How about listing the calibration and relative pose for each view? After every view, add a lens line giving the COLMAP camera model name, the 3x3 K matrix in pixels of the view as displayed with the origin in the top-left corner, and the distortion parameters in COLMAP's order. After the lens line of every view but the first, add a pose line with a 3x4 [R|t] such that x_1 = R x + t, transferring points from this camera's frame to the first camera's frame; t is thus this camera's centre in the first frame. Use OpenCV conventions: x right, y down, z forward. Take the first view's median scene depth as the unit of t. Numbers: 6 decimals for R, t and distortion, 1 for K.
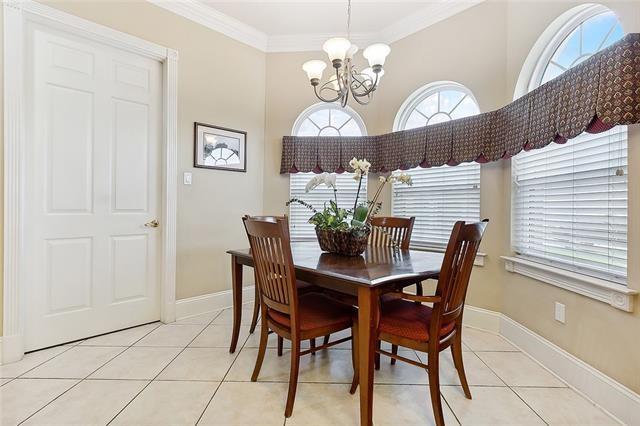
lens RADIAL K [[292.6, 0, 320.2], [0, 292.6, 213.0], [0, 0, 1]] dist [-0.002704, -0.000329]
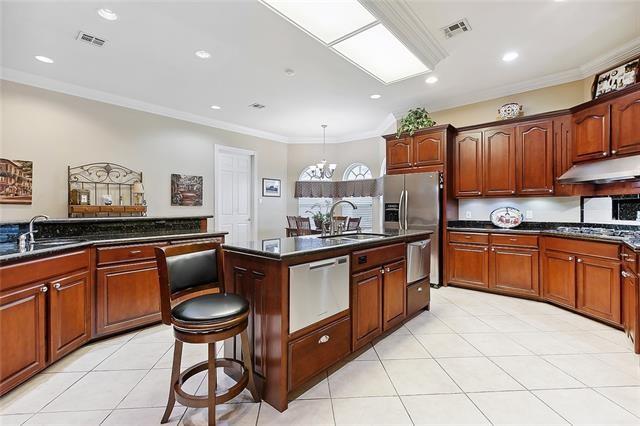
lens RADIAL K [[292.6, 0, 319.3], [0, 292.6, 209.9], [0, 0, 1]] dist [-0.002704, -0.000329]
pose [[0.996024, -0.000757, 0.089080, -0.181105], [0.000759, 1.000000, 0.000012, -0.044005], [-0.089080, 0.000055, 0.996024, -1.599035]]
